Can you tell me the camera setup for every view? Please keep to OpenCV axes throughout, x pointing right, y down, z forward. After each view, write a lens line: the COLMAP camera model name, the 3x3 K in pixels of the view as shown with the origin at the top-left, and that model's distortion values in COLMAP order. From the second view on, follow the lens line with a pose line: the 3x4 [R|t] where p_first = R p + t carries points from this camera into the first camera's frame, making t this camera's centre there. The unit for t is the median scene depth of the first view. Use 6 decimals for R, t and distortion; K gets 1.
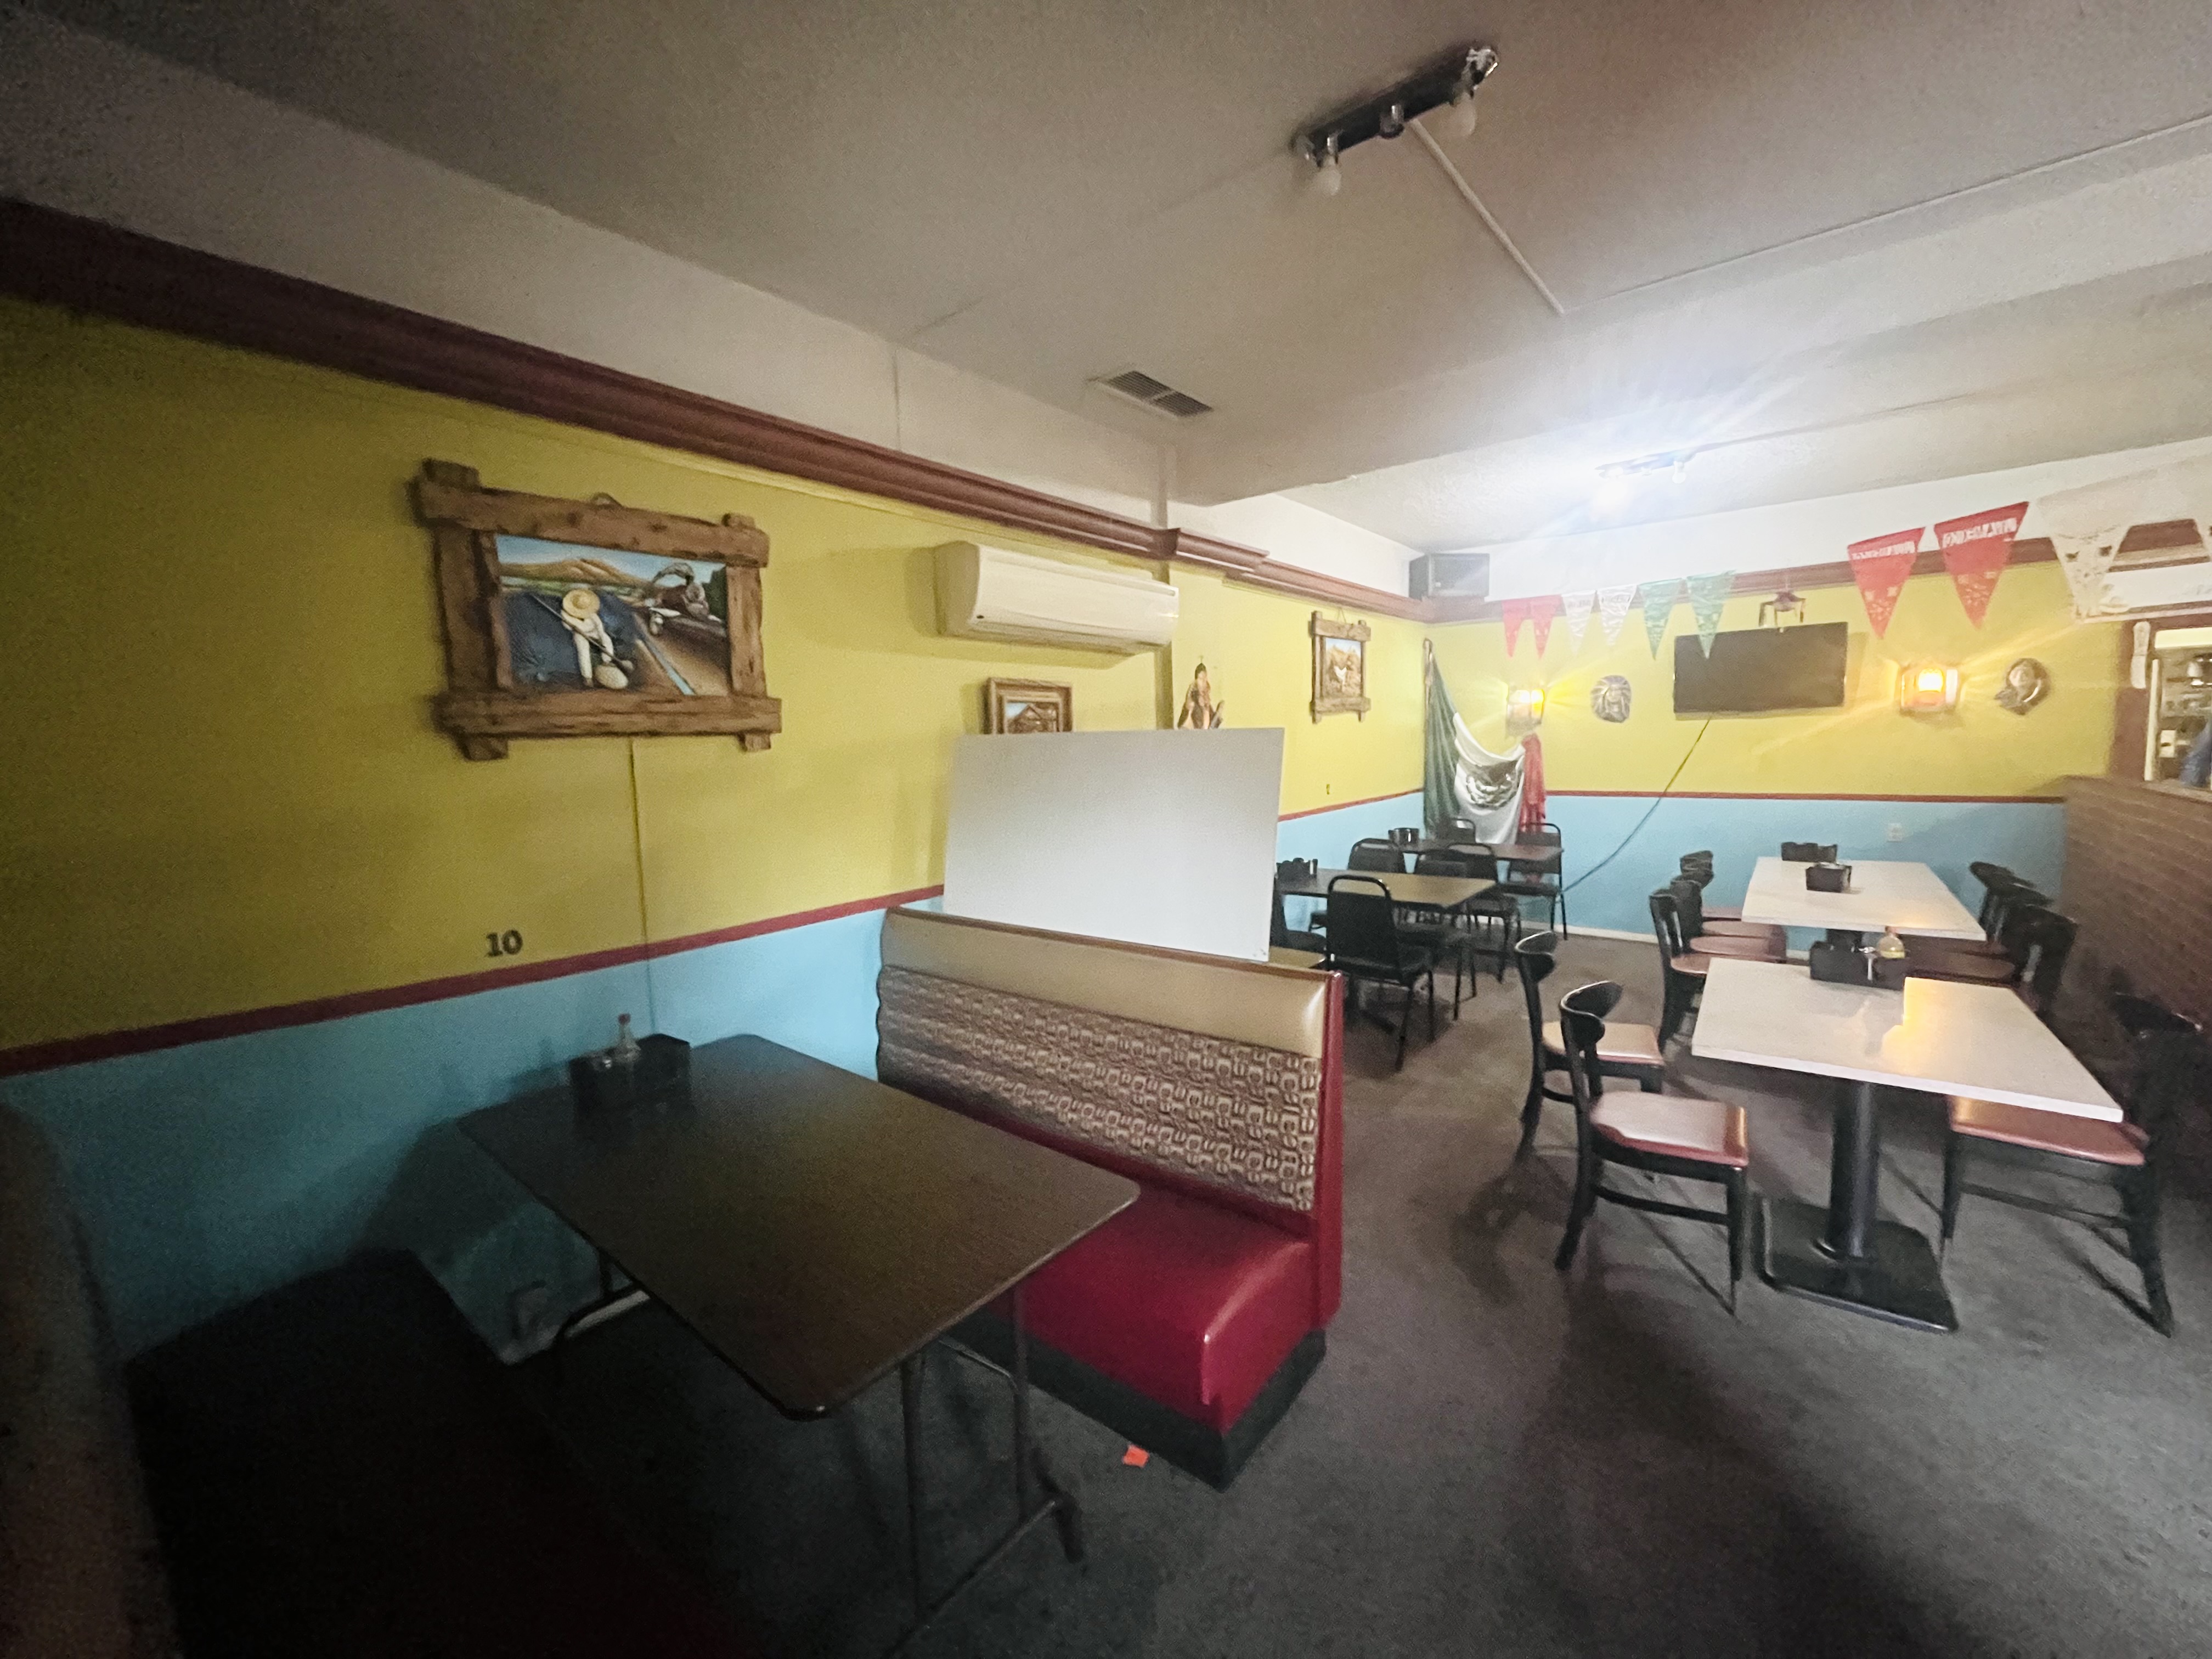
lens RADIAL K [[892.0, 0, 1119.8], [0, 892.0, 836.4], [0, 0, 1]] dist [-0.000410, -0.000534]
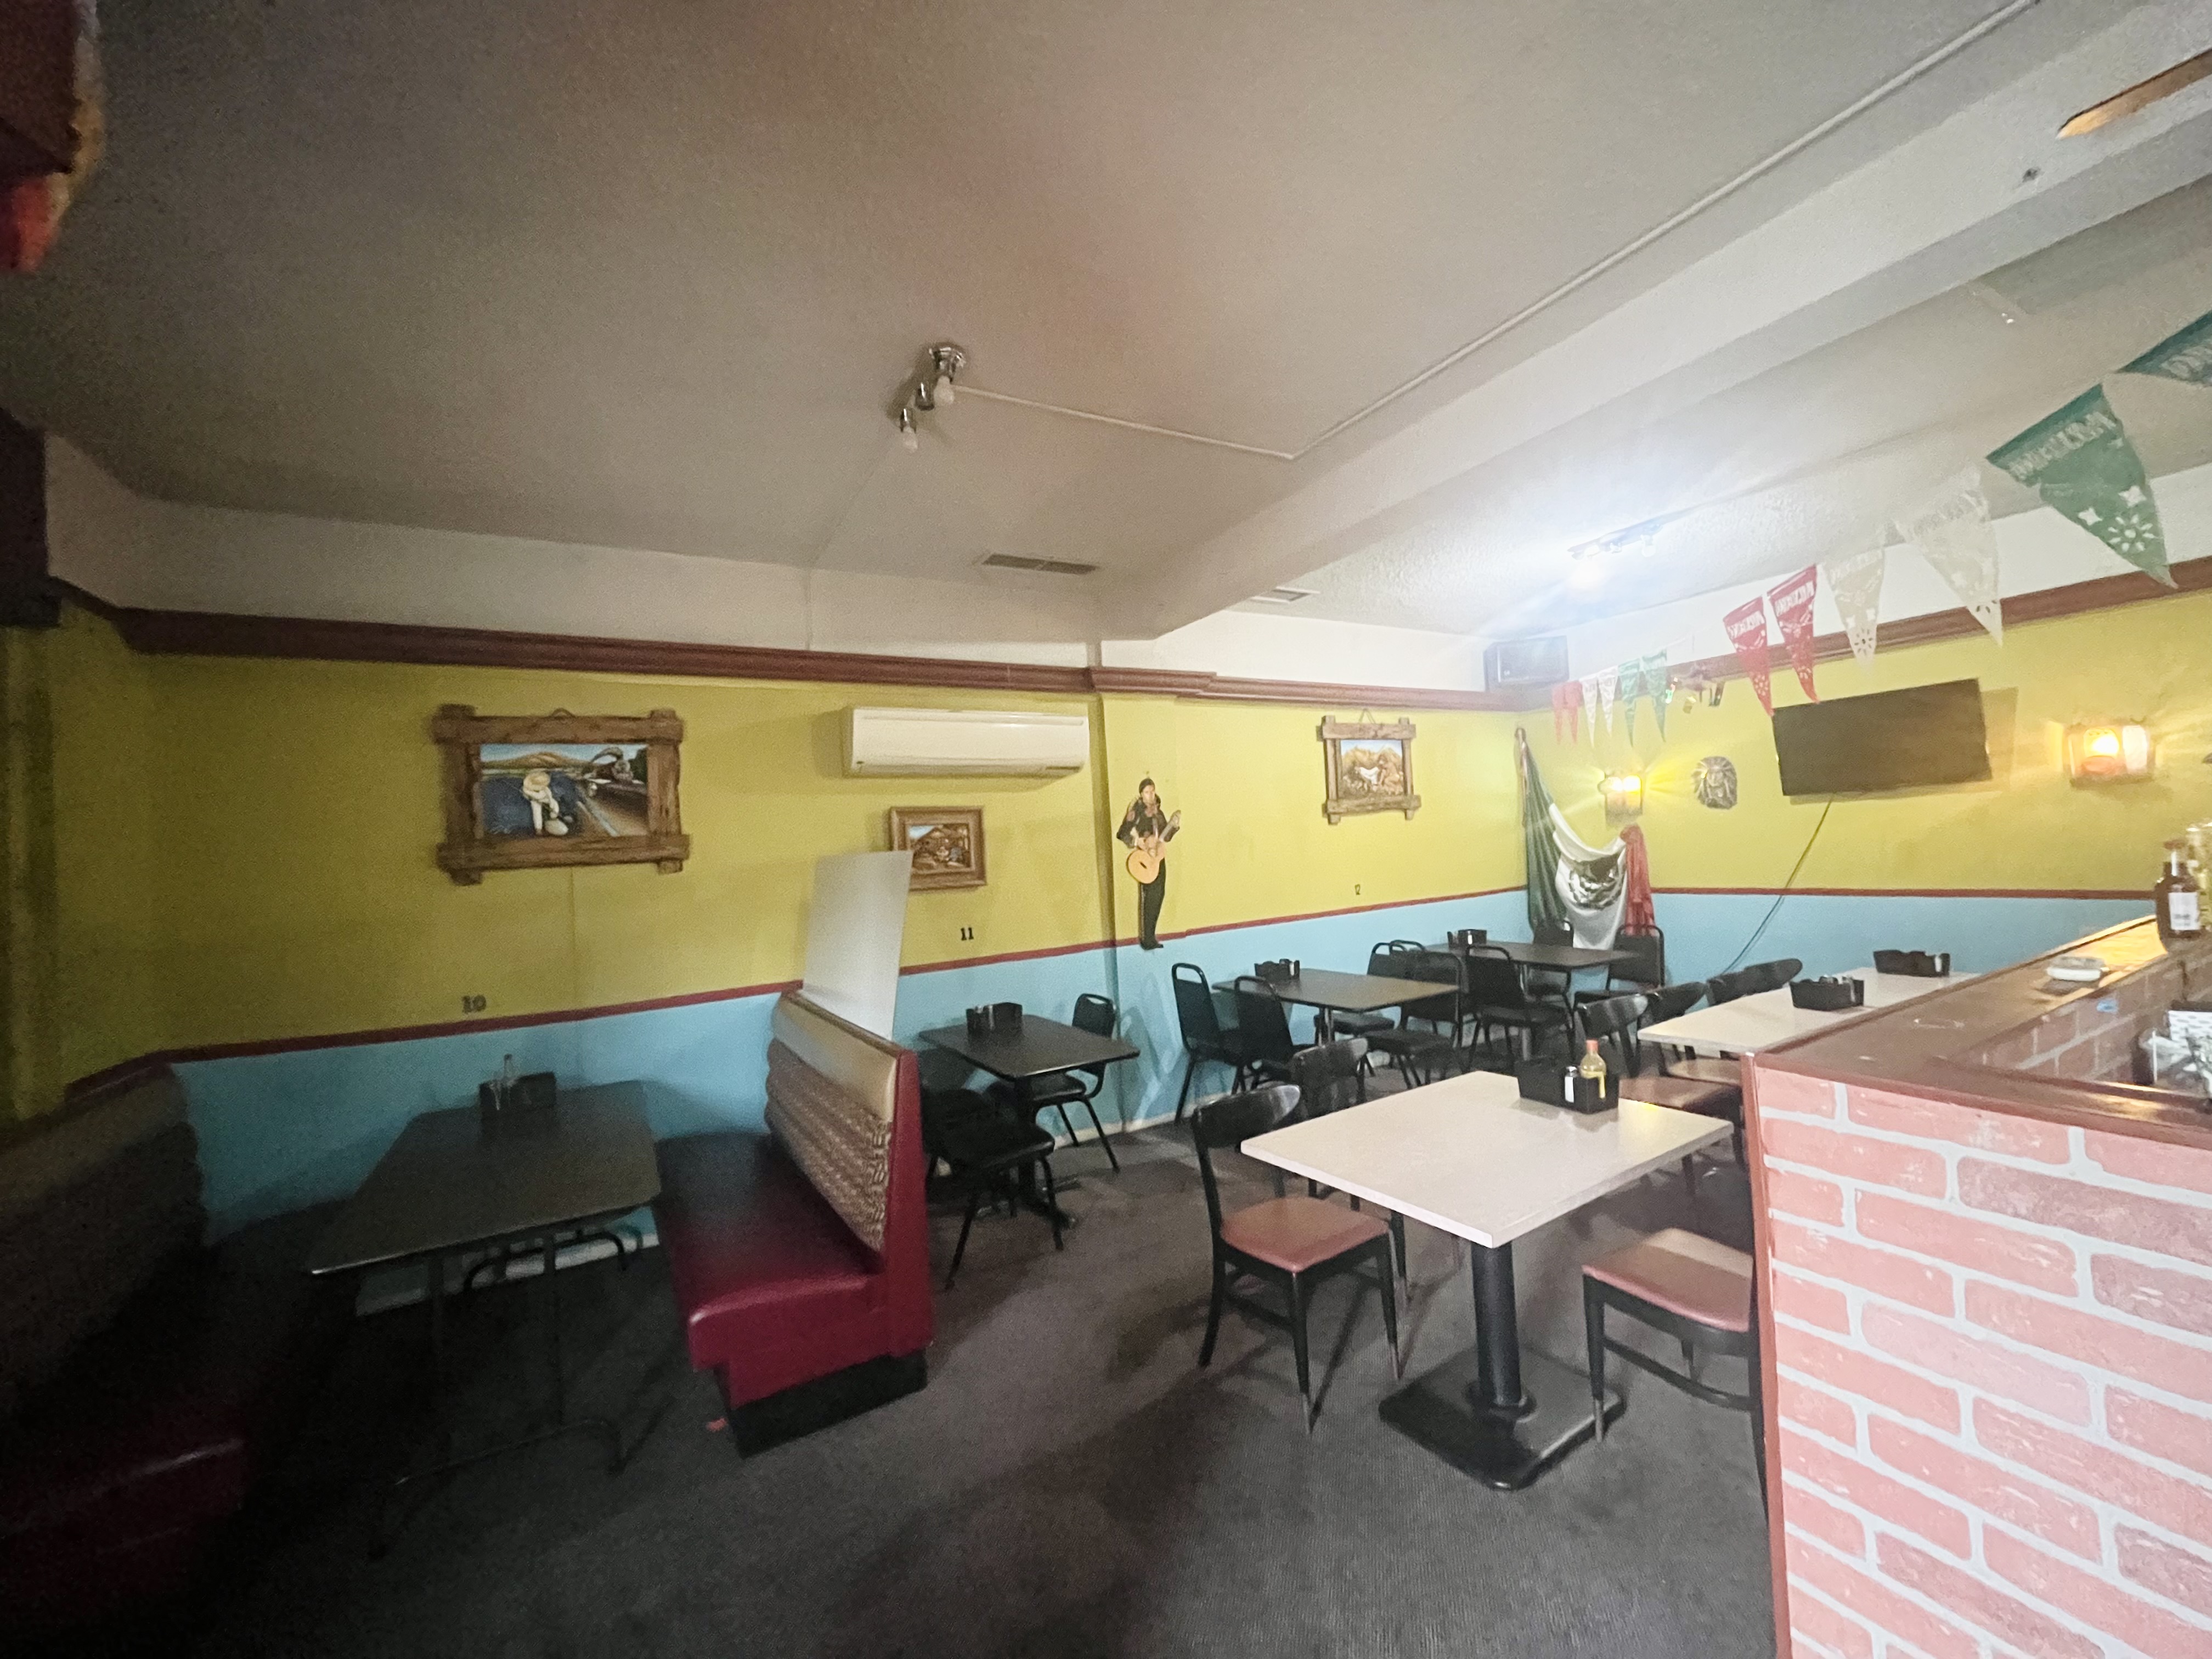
lens RADIAL K [[892.0, 0, 1106.9], [0, 892.0, 837.4], [0, 0, 1]] dist [-0.000410, -0.000534]
pose [[0.932869, -0.032175, -0.358776, 0.578315], [-0.006809, 0.994250, -0.106867, -0.005448], [0.360151, 0.102136, 0.927286, -0.039921]]
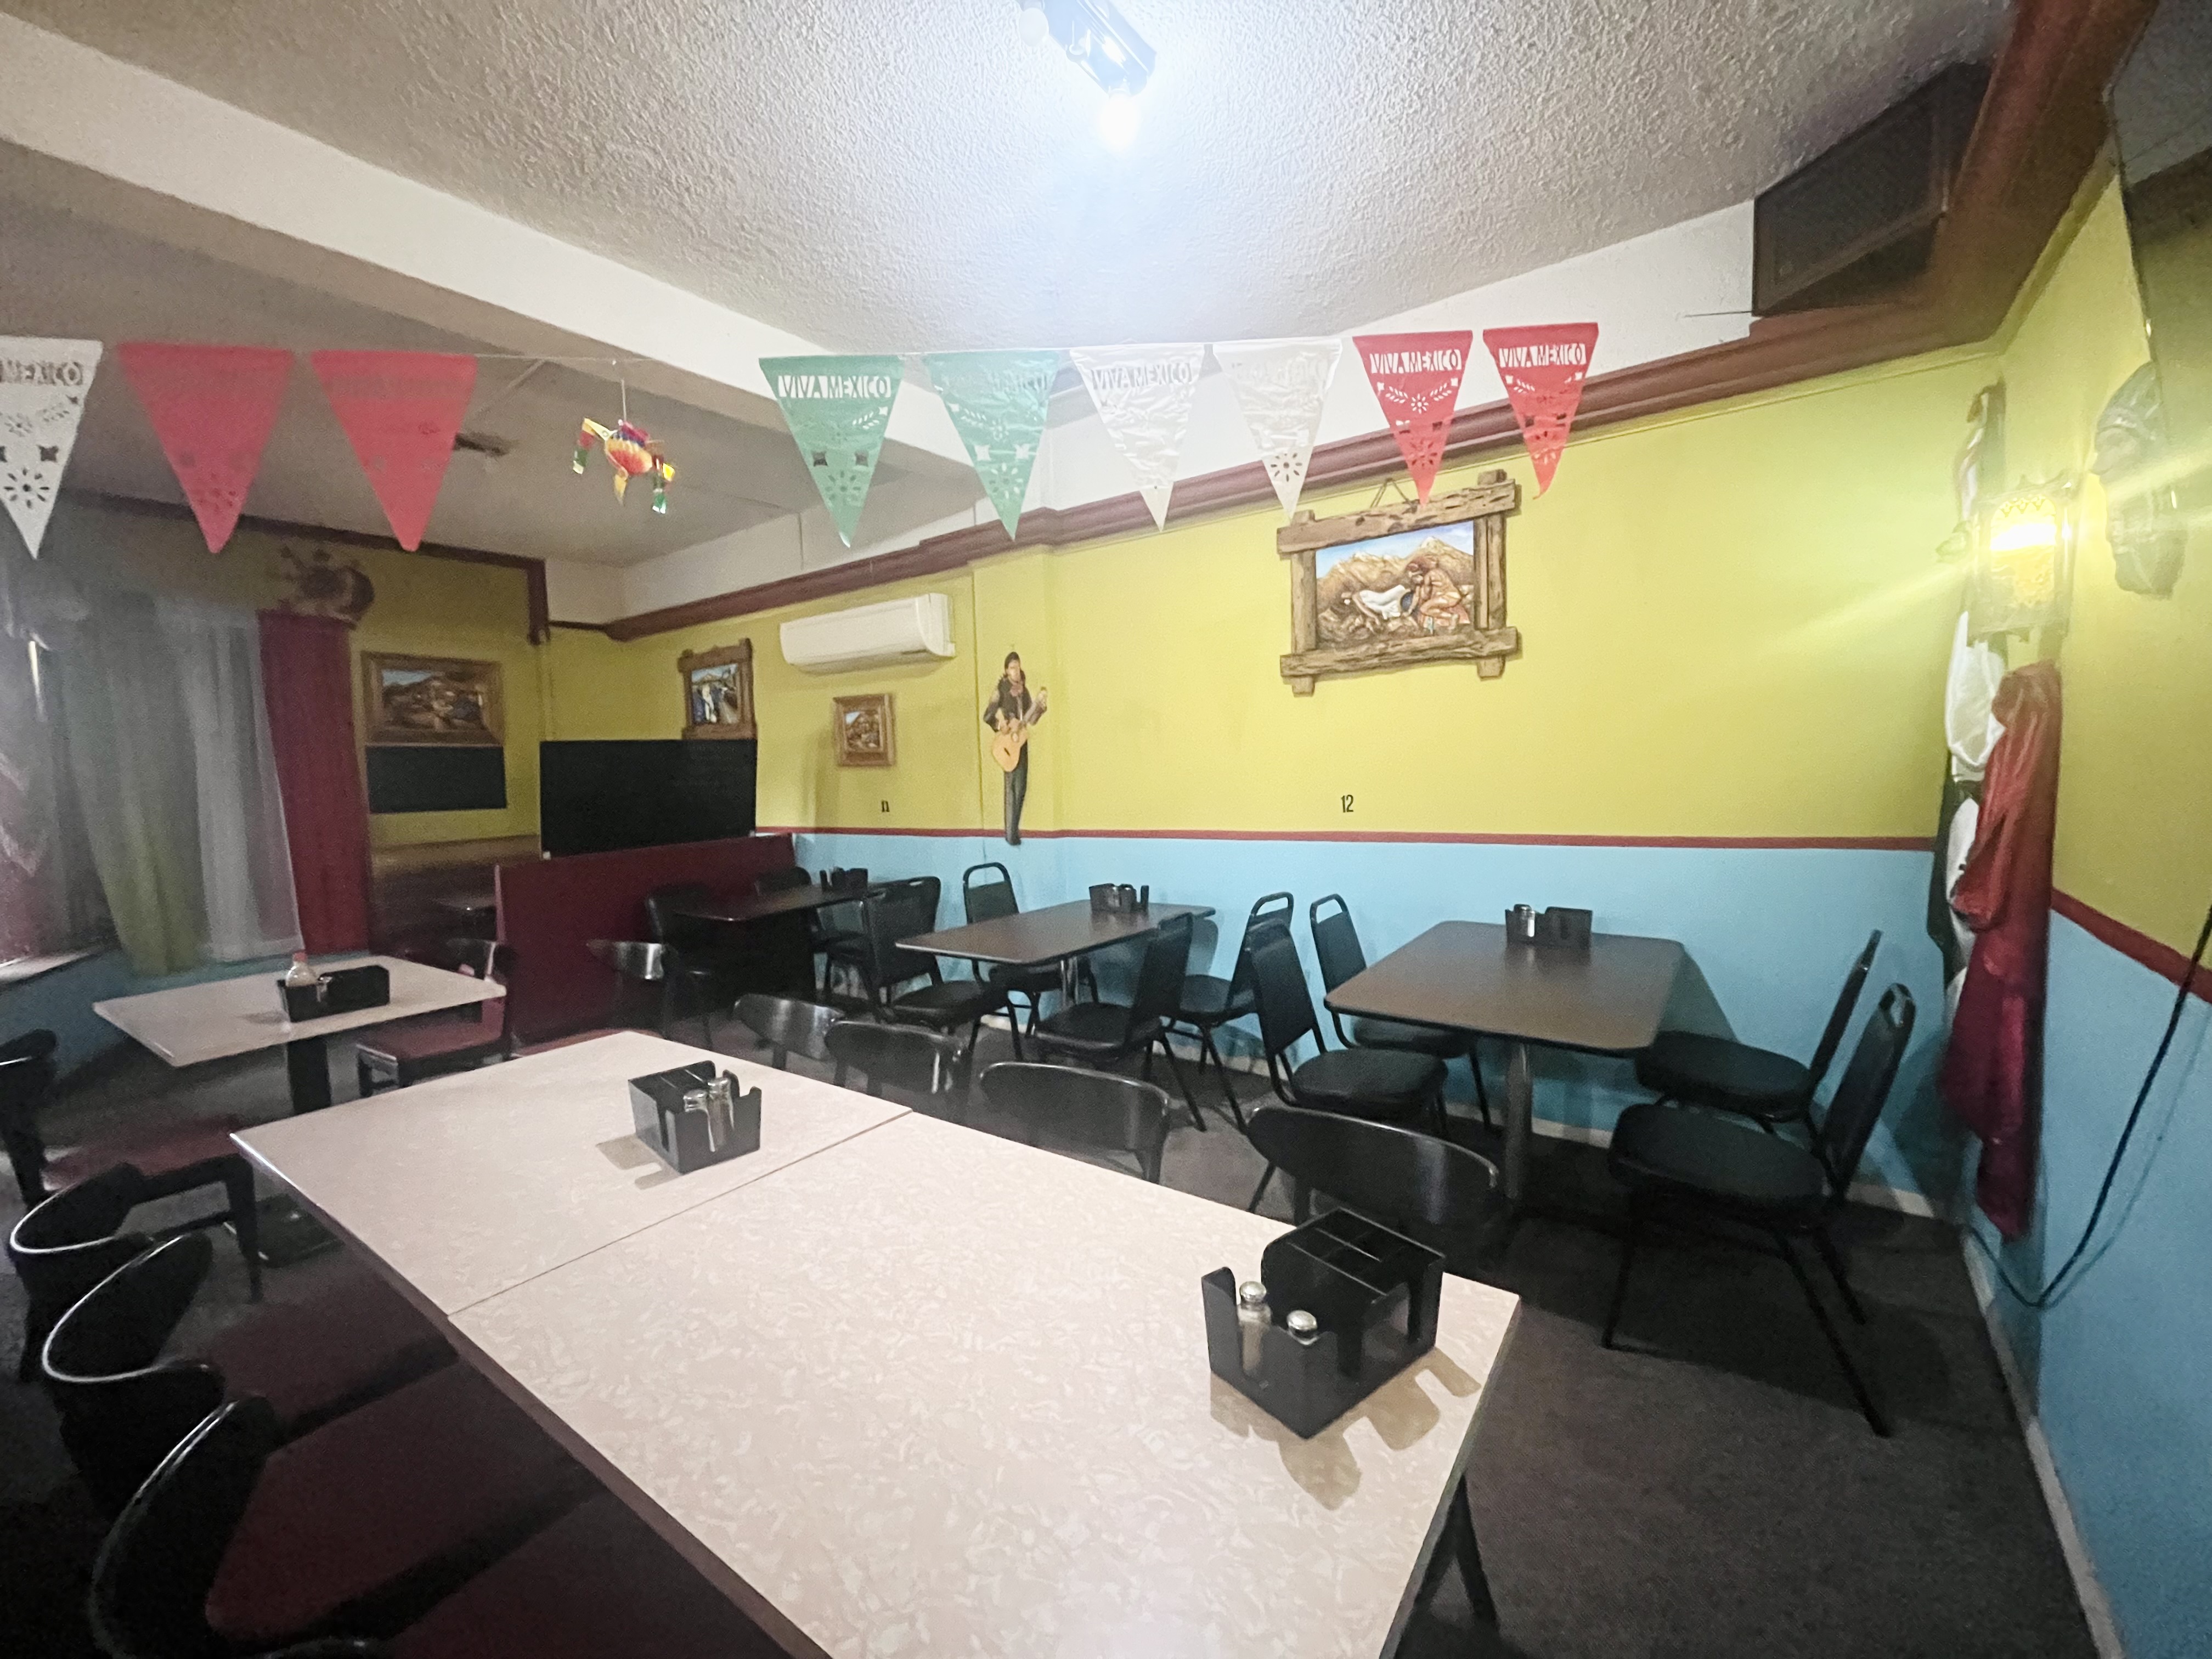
lens RADIAL K [[892.0, 0, 1131.3], [0, 892.0, 827.9], [0, 0, 1]] dist [-0.000410, -0.000534]
pose [[0.043459, 0.087595, -0.995208, 1.420792], [-0.087994, 0.992613, 0.083524, -0.128833], [0.995173, 0.083942, 0.050846, 1.448865]]
